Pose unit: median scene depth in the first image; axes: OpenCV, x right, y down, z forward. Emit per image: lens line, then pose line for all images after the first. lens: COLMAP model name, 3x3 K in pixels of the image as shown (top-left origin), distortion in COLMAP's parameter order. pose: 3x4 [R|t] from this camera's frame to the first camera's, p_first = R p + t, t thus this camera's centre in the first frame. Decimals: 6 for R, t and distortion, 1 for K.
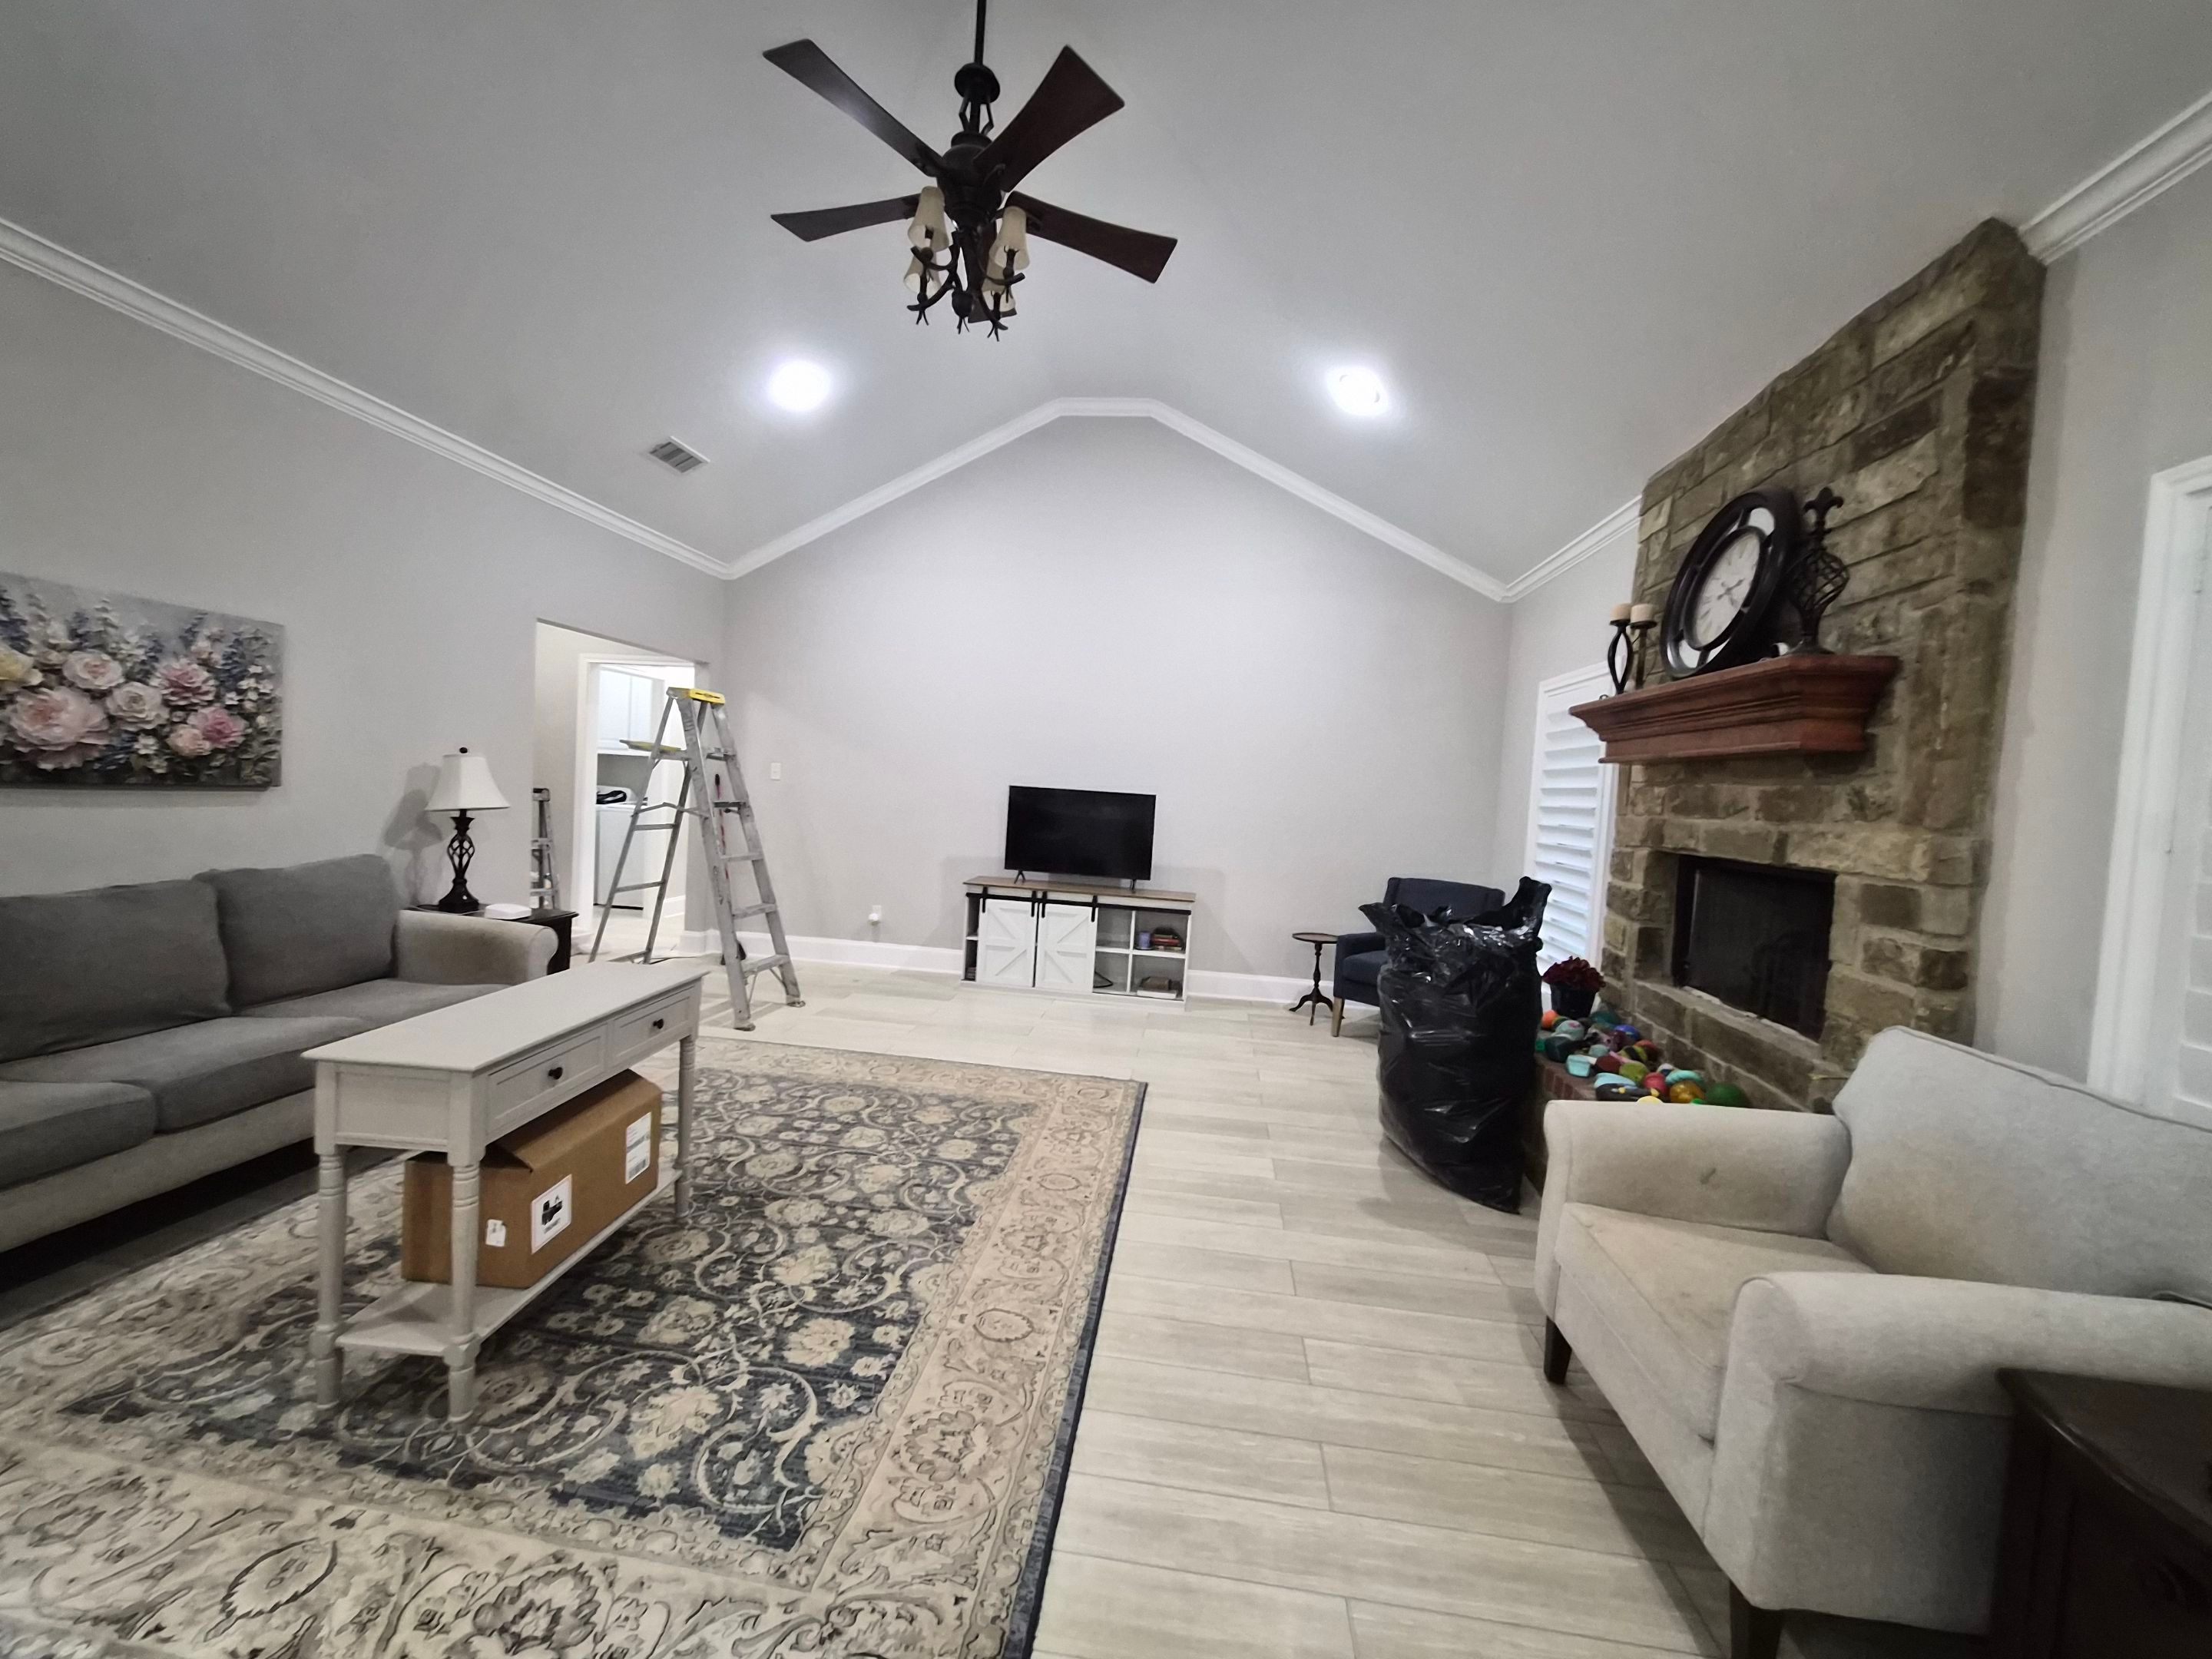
lens RADIAL K [[872.7, 0, 1107.0], [0, 872.7, 819.4], [0, 0, 1]] dist [0.001402, -0.000137]
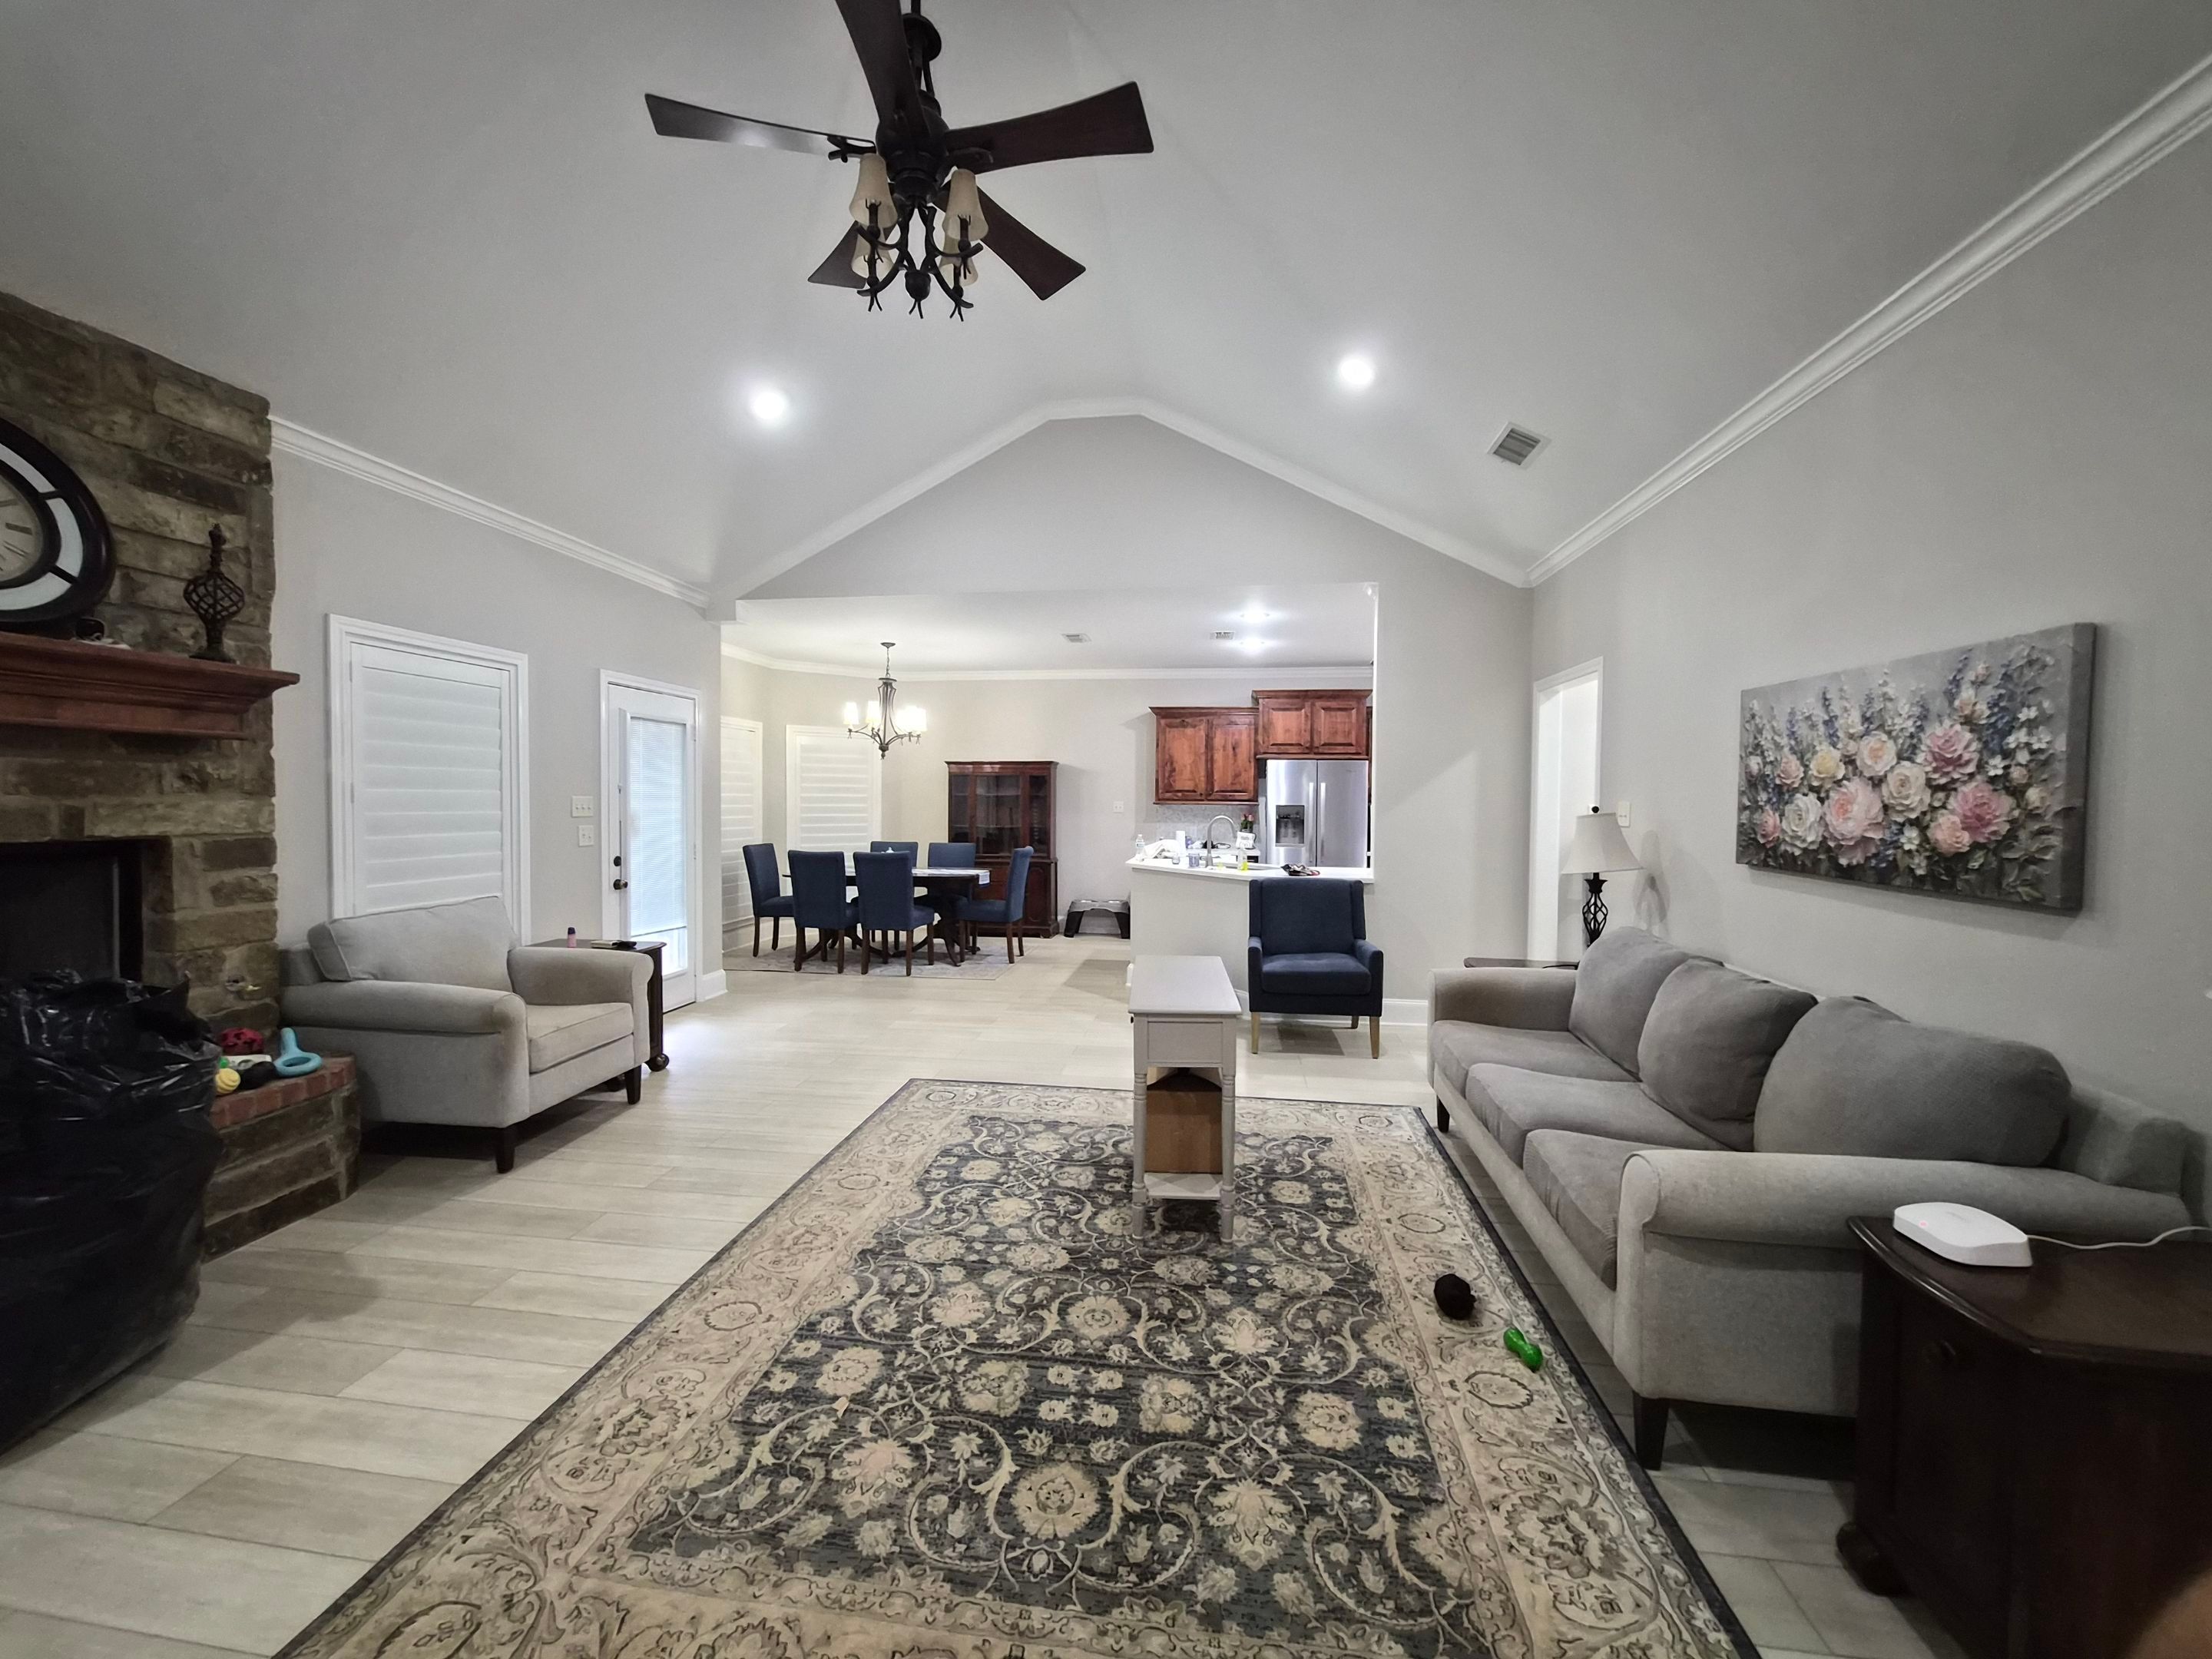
lens RADIAL K [[864.7, 0, 1110.7], [0, 864.7, 819.5], [0, 0, 1]] dist [-0.003143, 0.000233]
pose [[-0.997582, -0.068500, 0.011745, -0.412738], [-0.067636, 0.995744, 0.062608, -0.110126], [-0.015984, 0.061662, -0.997969, 1.931928]]
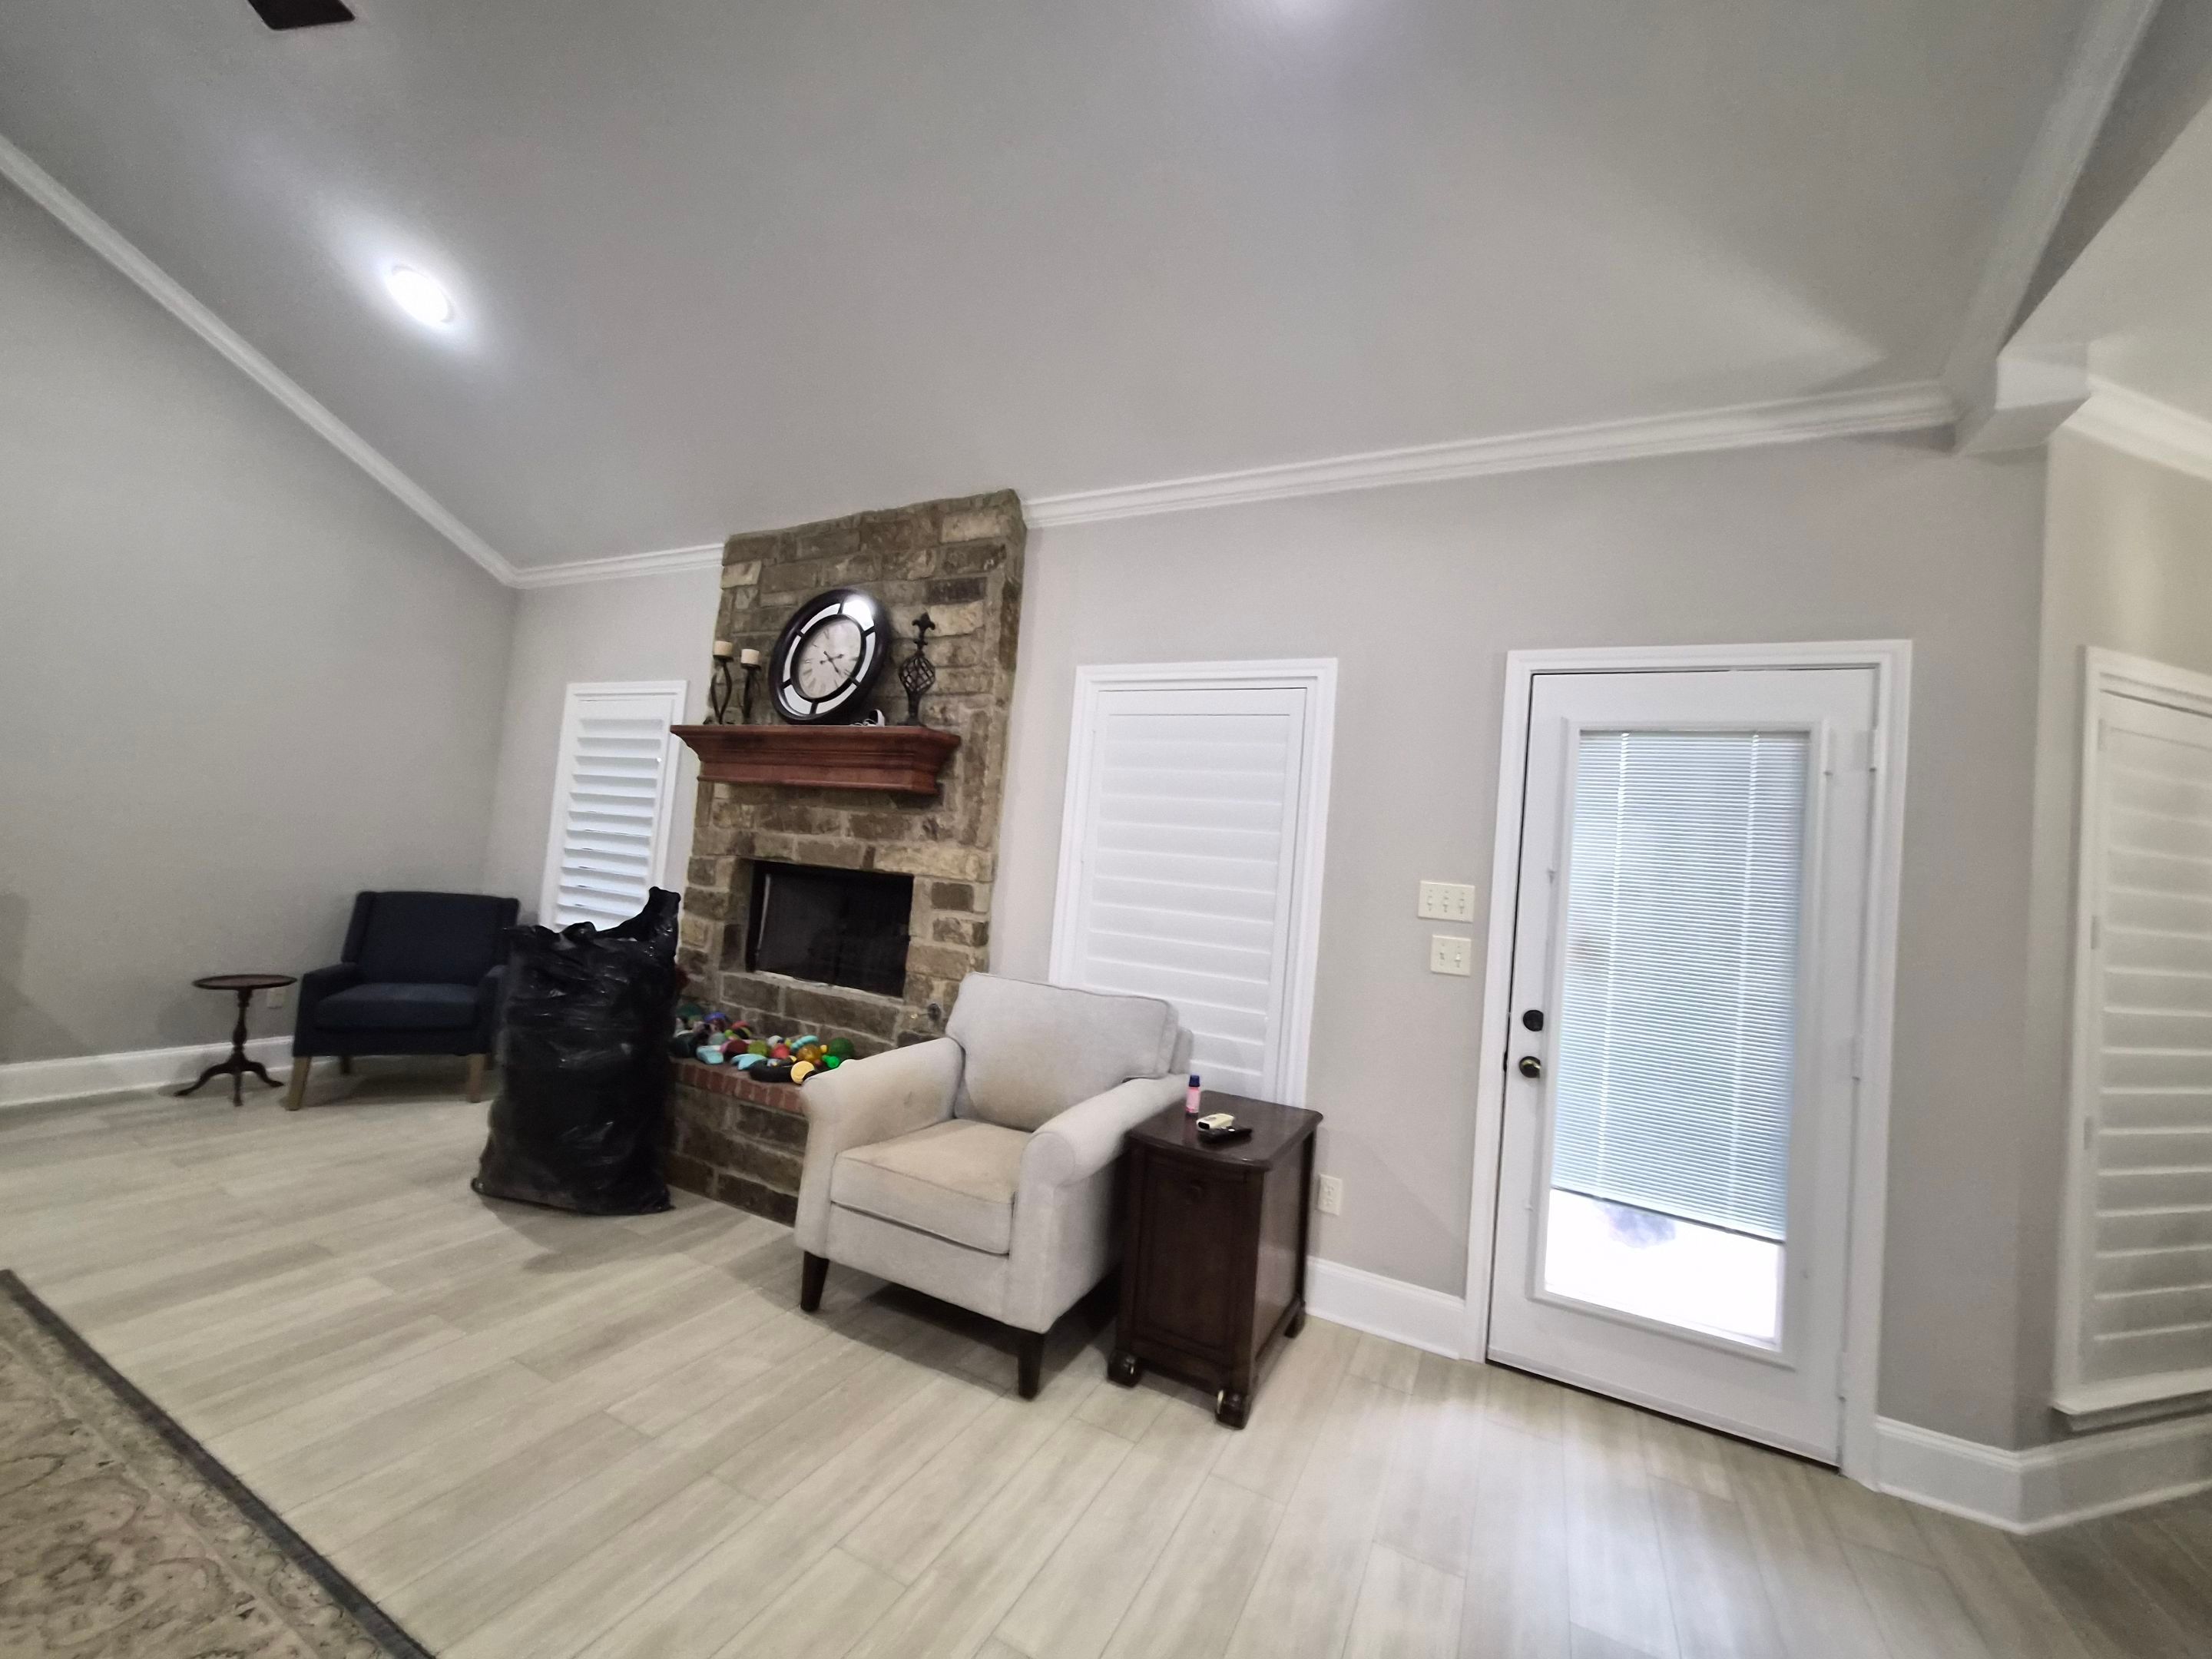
lens RADIAL K [[872.7, 0, 1107.0], [0, 872.7, 819.4], [0, 0, 1]] dist [0.001402, -0.000137]
pose [[0.342740, 0.022228, 0.939167, -0.386559], [-0.030307, 0.999461, -0.012595, -0.021386], [-0.938941, -0.024146, 0.343229, 0.175422]]
